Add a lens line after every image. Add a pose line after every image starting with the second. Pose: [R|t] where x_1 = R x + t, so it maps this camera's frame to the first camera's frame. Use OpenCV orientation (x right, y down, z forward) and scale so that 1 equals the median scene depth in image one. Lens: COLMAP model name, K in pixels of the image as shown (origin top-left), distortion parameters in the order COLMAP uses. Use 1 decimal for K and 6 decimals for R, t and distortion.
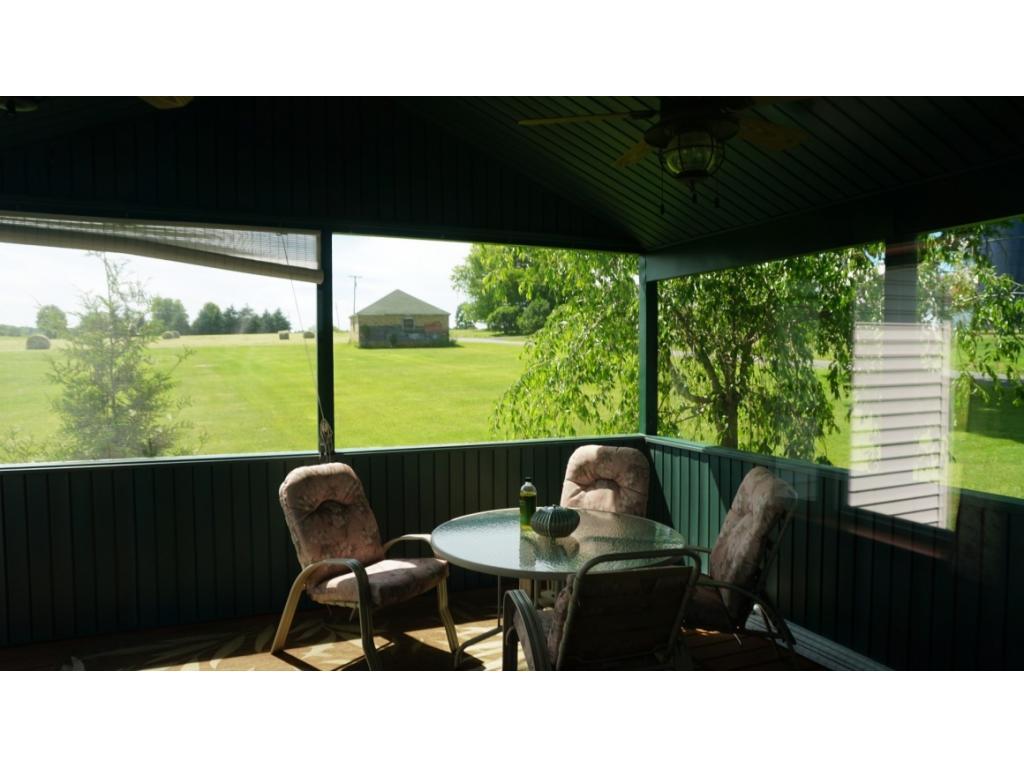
lens RADIAL K [[682.0, 0, 507.0], [0, 682.0, 383.8], [0, 0, 1]] dist [-0.040891, 0.018631]
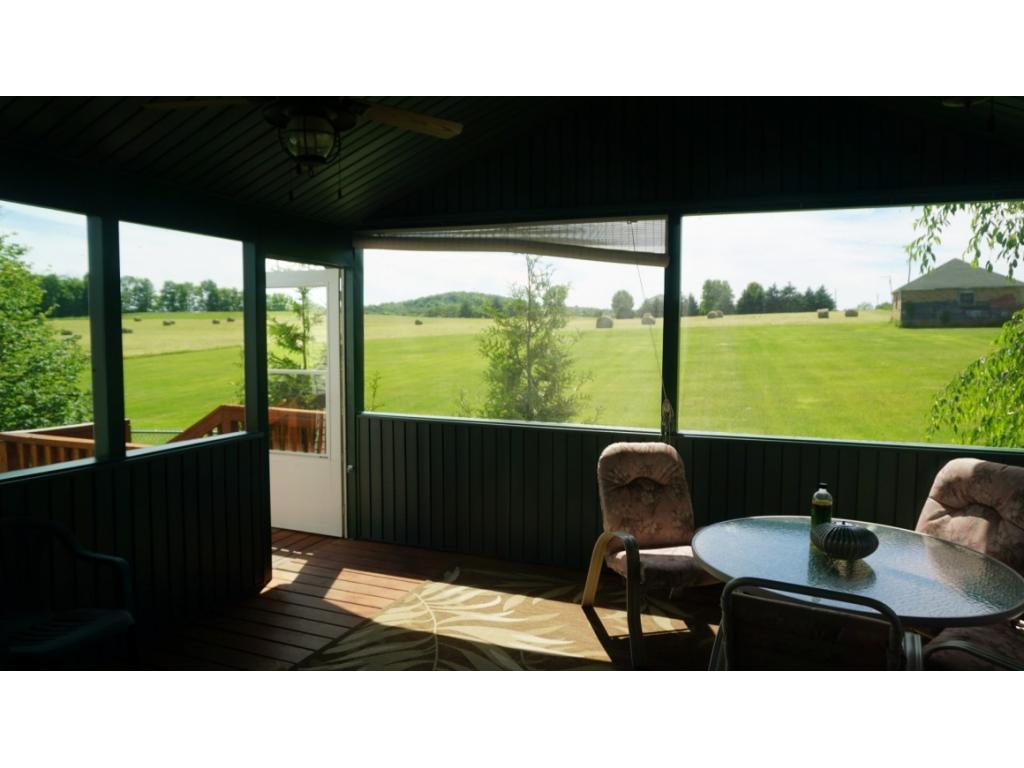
lens RADIAL K [[682.0, 0, 509.9], [0, 682.0, 384.4], [0, 0, 1]] dist [-0.040891, 0.018631]
pose [[0.721915, 0.055750, -0.689732, 0.265277], [-0.033702, 0.998399, 0.045424, -0.009388], [0.691160, -0.009547, 0.722638, 0.097231]]
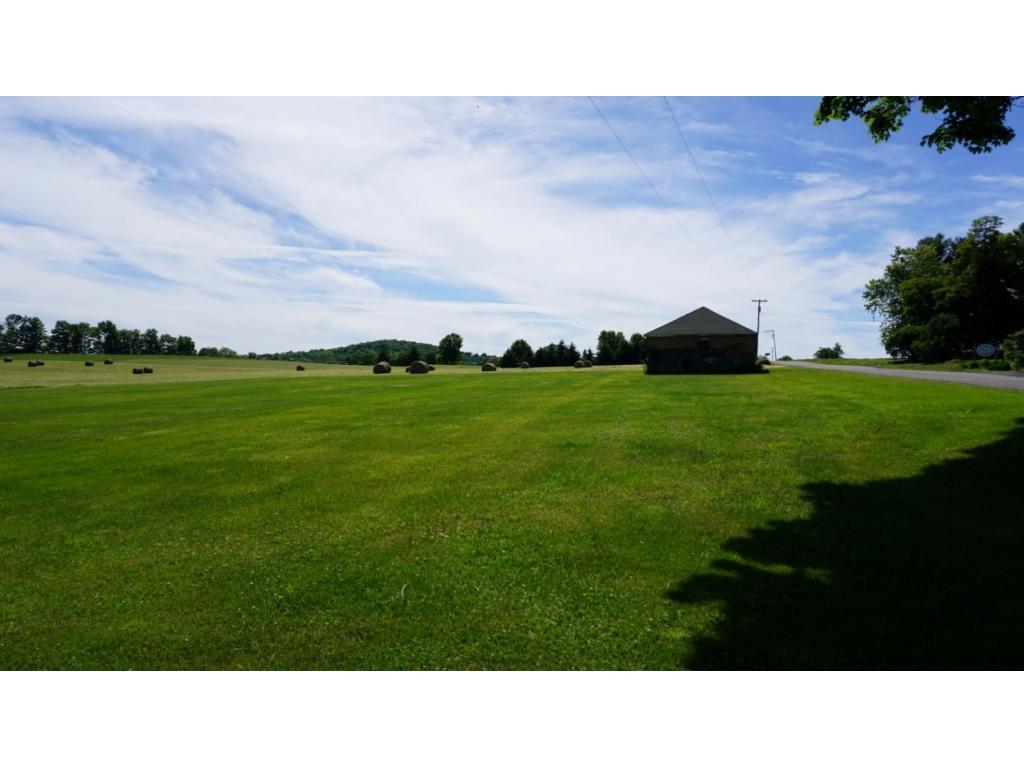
lens RADIAL K [[682.0, 0, 514.0], [0, 682.0, 383.1], [0, 0, 1]] dist [-0.040891, 0.018631]
pose [[0.794485, 0.014965, -0.607100, 1.835852], [-0.043922, 0.998494, -0.032865, -0.042686], [0.605694, 0.052776, 0.793946, 1.976178]]
